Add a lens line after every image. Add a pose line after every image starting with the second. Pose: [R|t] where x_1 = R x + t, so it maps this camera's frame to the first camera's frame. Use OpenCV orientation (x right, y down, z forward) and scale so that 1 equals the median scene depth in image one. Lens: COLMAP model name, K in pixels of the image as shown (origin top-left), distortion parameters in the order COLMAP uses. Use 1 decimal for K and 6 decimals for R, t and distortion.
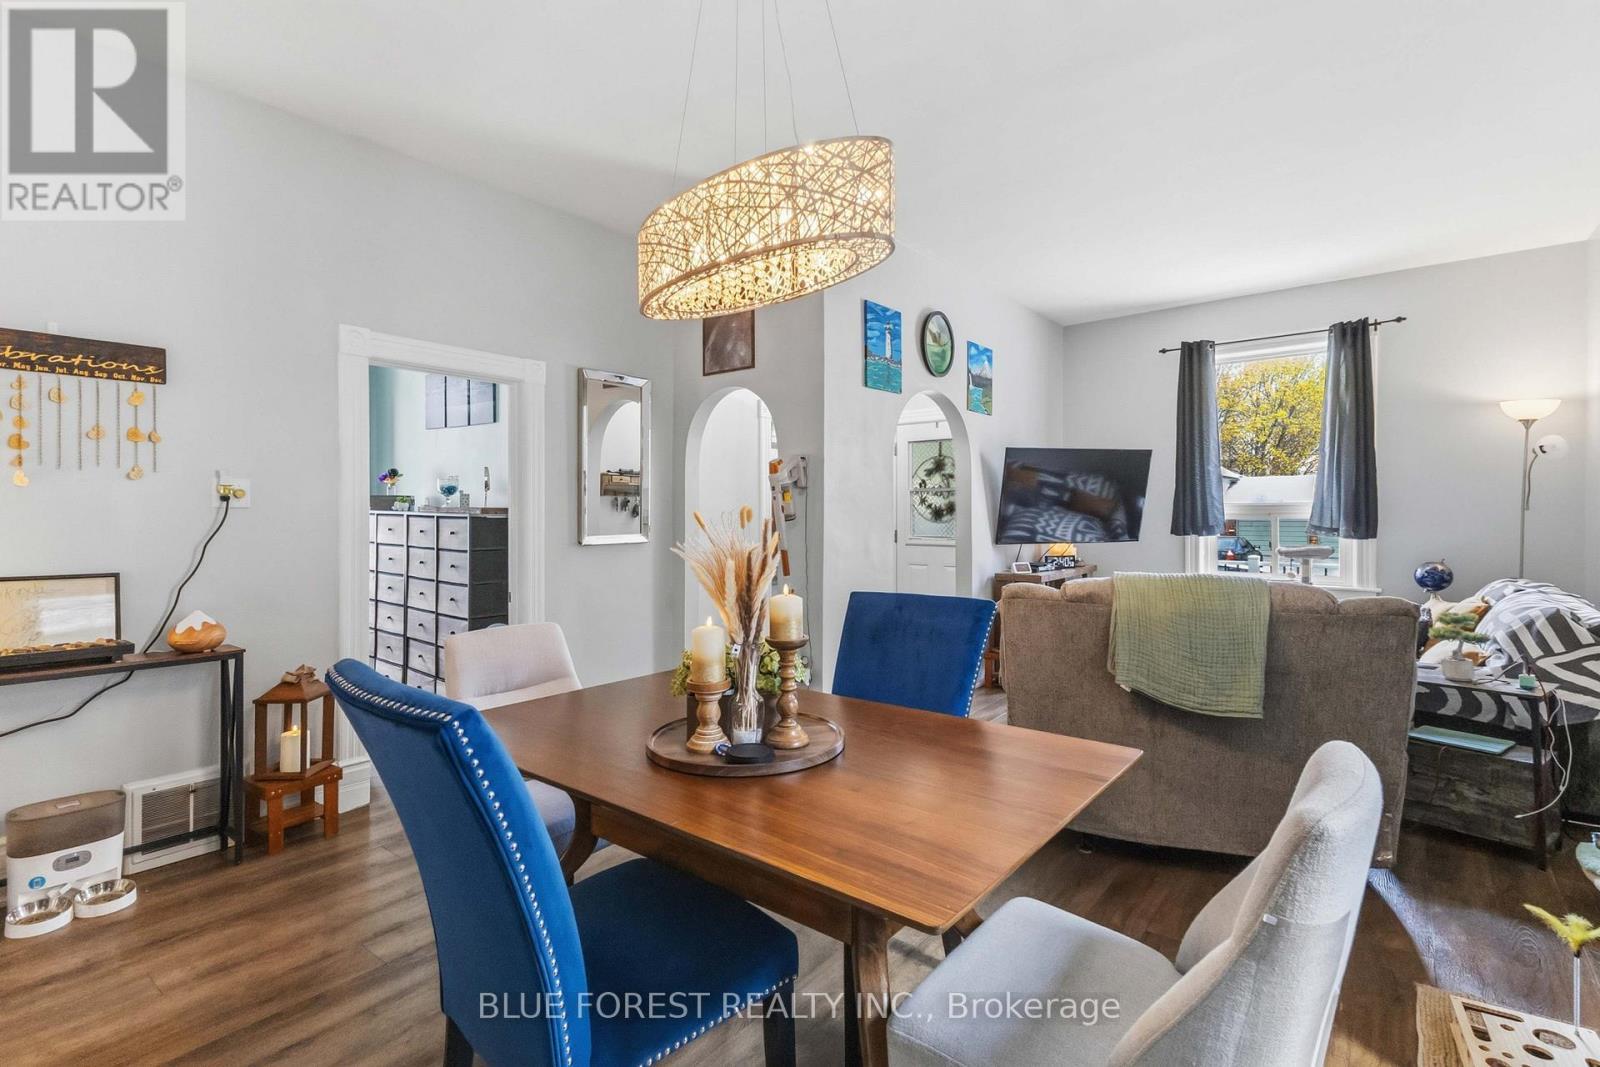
lens RADIAL K [[746.9, 0, 800.8], [0, 746.9, 515.6], [0, 0, 1]] dist [0.017944, -0.000110]
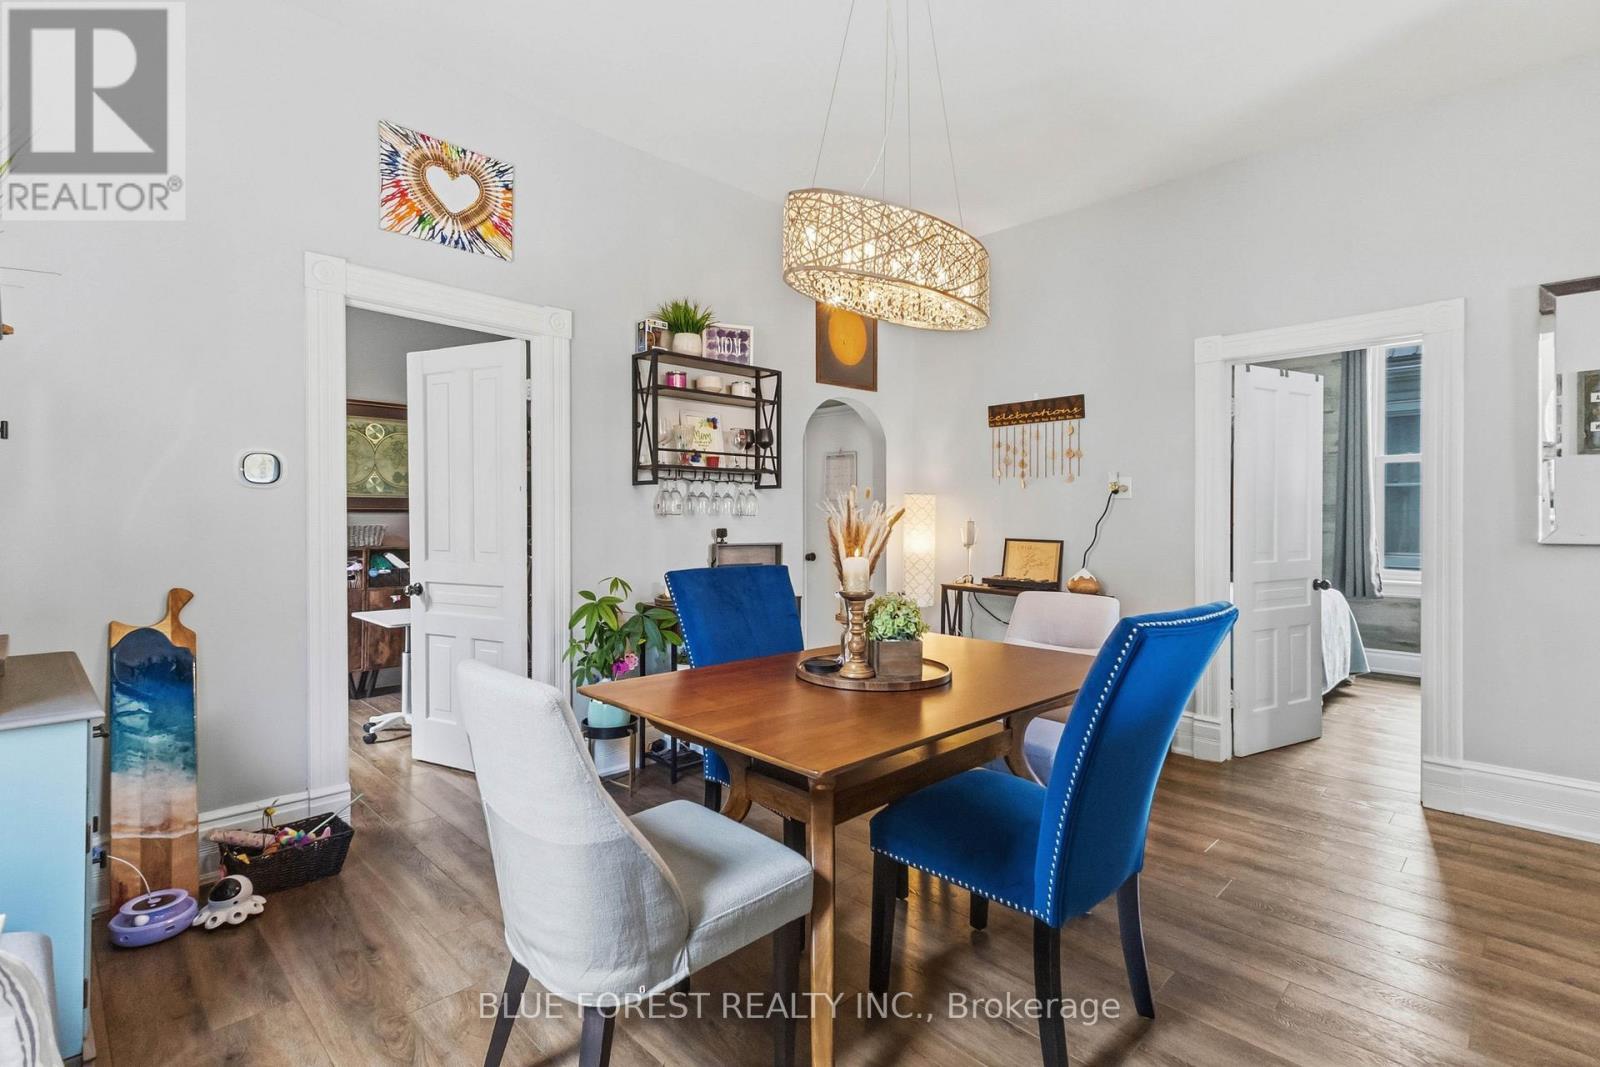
lens RADIAL K [[746.9, 0, 800.8], [0, 746.9, 515.6], [0, 0, 1]] dist [0.017944, -0.000110]
pose [[-0.106829, 0.002307, -0.994275, 0.342757], [-0.000788, 0.999997, 0.002405, 0.009216], [0.994277, 0.001040, -0.106826, 0.288101]]
